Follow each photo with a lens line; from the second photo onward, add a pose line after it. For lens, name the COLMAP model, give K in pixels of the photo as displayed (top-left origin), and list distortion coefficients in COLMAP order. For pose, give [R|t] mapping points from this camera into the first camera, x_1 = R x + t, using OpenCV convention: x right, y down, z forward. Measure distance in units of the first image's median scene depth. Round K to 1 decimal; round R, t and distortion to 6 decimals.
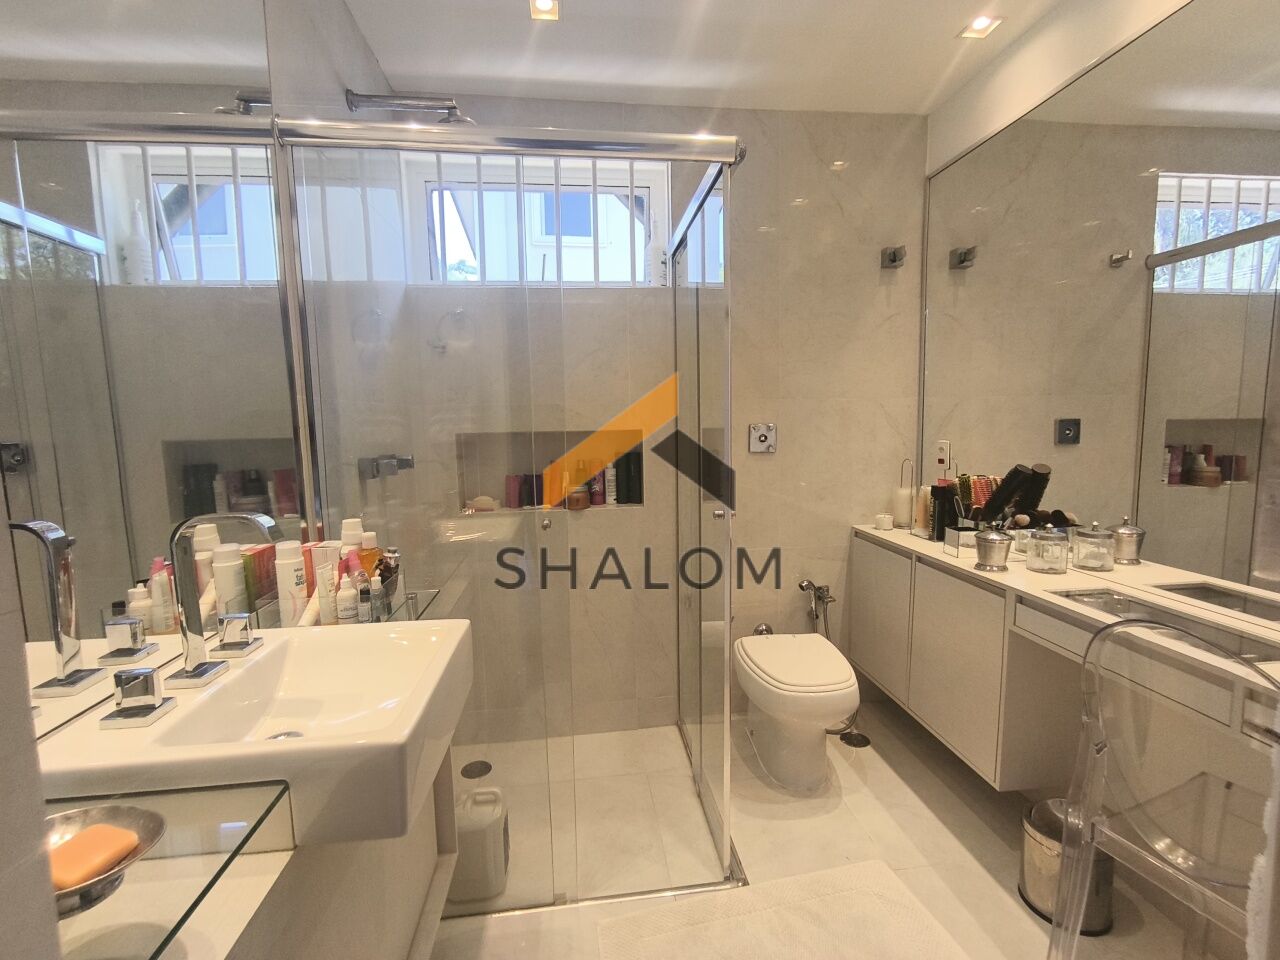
lens RADIAL K [[585.5, 0, 638.2], [0, 585.5, 482.7], [0, 0, 1]] dist [-0.007288, 0.006058]
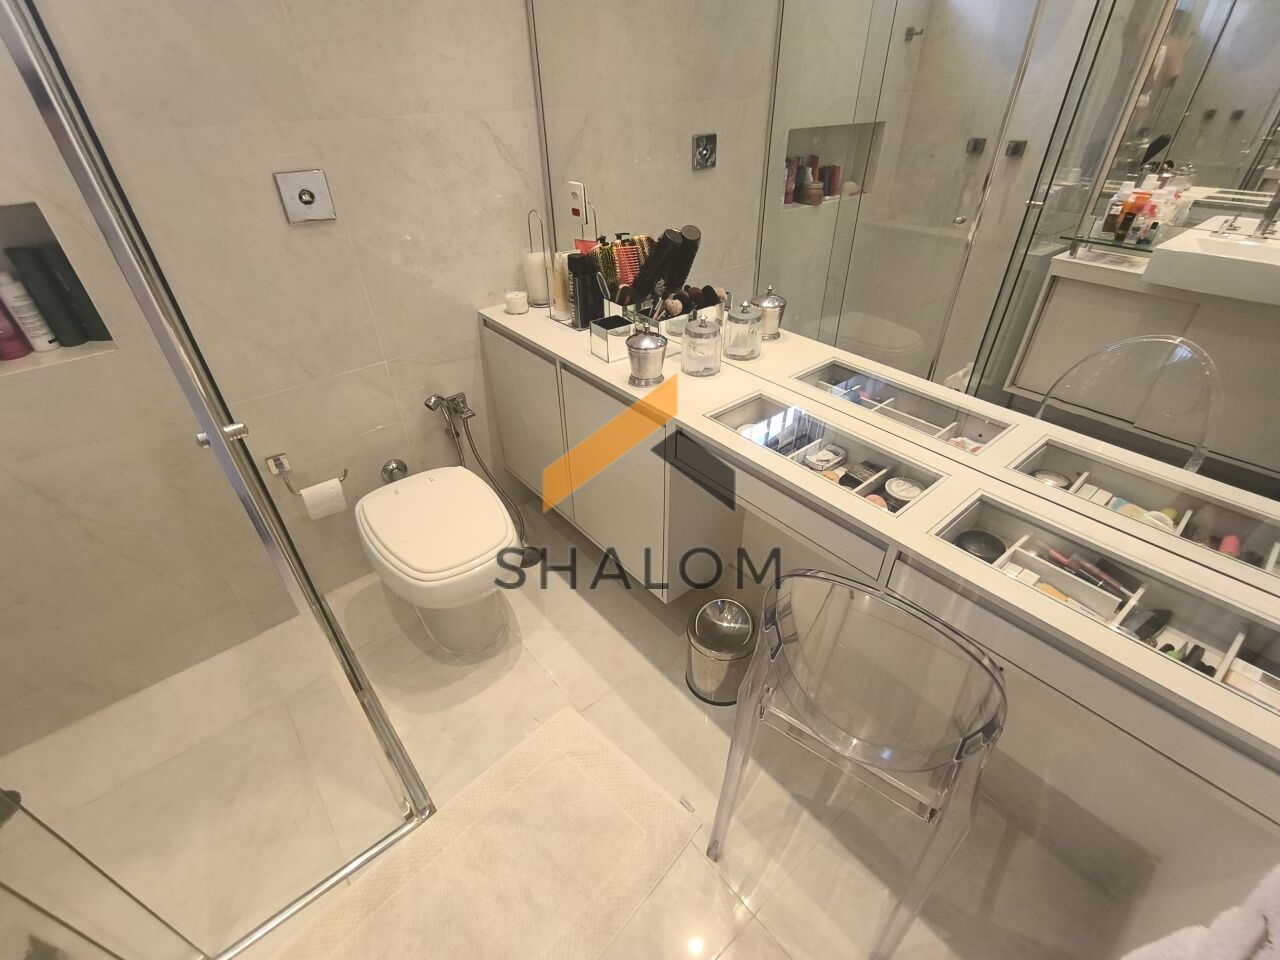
lens RADIAL K [[585.5, 0, 638.6], [0, 585.5, 479.5], [0, 0, 1]] dist [-0.007288, 0.006058]
pose [[0.835063, -0.311035, 0.453792, 0.146357], [0.056343, 0.868858, 0.491846, -0.109159], [-0.547262, -0.385154, 0.743075, 0.280208]]
